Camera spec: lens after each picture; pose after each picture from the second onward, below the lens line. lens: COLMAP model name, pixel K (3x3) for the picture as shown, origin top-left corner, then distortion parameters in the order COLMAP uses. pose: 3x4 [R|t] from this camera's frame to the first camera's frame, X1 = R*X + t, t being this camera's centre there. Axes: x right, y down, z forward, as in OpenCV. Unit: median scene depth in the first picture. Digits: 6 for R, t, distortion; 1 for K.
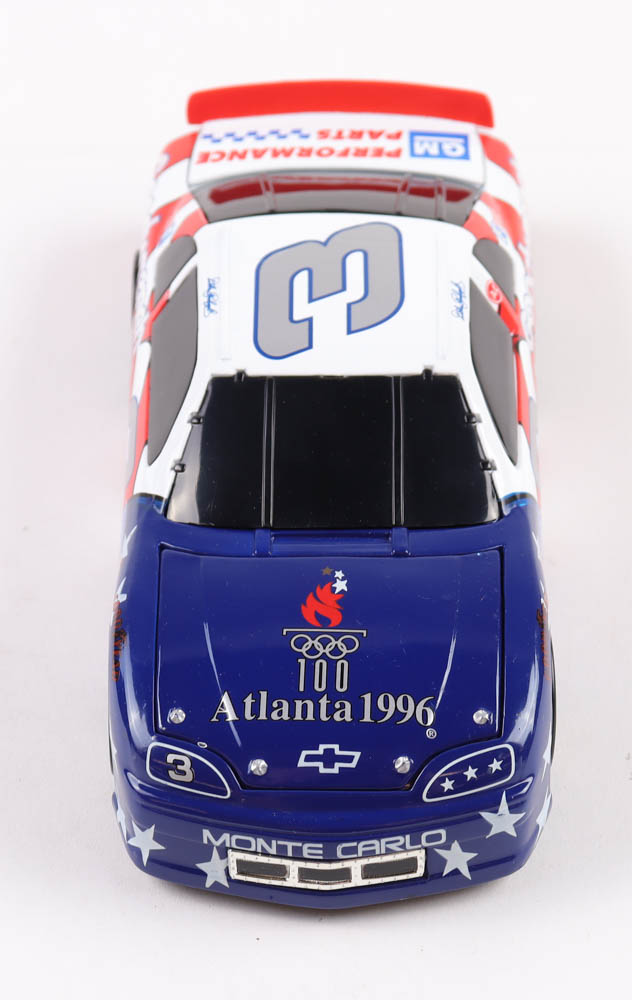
lens RADIAL K [[2799.5, 0, 316.2], [0, 2799.5, 500.7], [0, 0, 1]] dist [-0.014314, 0.000000]
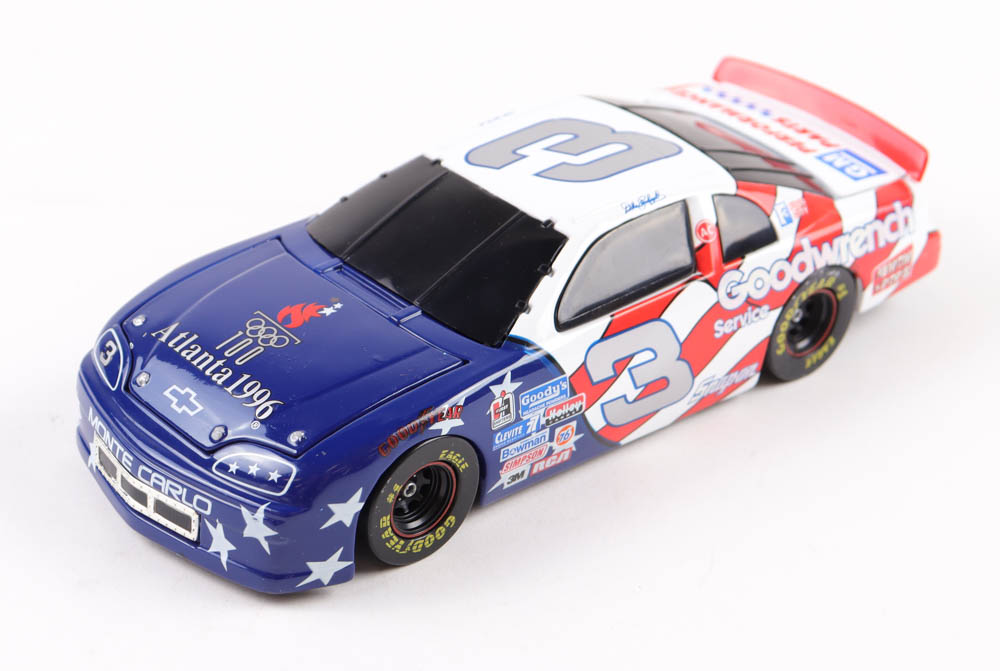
lens RADIAL K [[2220.2, 0, 500.7], [0, 2220.2, 334.9], [0, 0, 1]] dist [0.092151, 0.000000]
pose [[0.672744, 0.424161, -0.606221, 0.577989], [-0.539188, 0.842136, -0.009129, 0.008984], [0.506648, 0.333008, 0.795244, 0.322012]]
